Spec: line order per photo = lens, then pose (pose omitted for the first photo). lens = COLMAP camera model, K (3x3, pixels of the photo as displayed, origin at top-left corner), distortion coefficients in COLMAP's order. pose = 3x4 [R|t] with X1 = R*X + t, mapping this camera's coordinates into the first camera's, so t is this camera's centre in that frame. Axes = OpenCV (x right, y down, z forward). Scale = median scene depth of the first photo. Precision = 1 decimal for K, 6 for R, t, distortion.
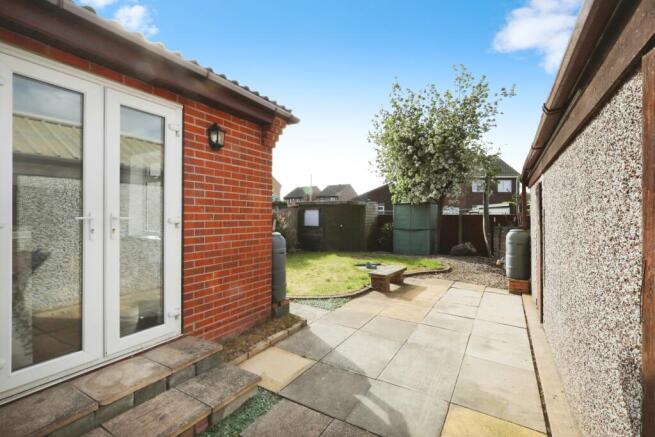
lens RADIAL K [[295.0, 0, 329.2], [0, 295.0, 216.8], [0, 0, 1]] dist [0.002098, 0.000043]
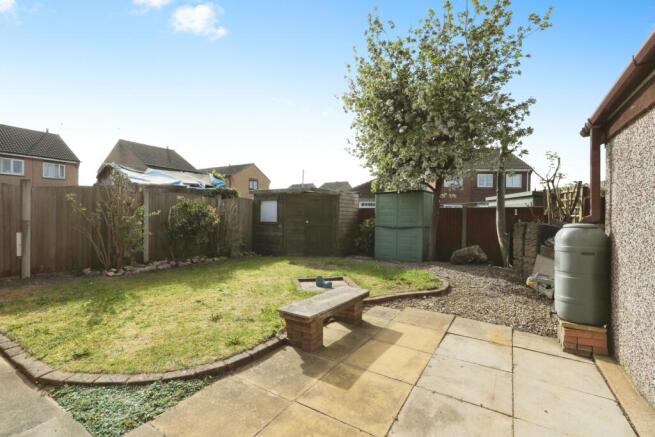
lens RADIAL K [[295.0, 0, 328.8], [0, 295.0, 219.2], [0, 0, 1]] dist [0.002098, 0.000043]
pose [[0.999932, 0.007288, -0.009143, 0.137323], [-0.007203, 0.999930, 0.009367, 0.021528], [0.009210, -0.009301, 0.999914, 0.318271]]
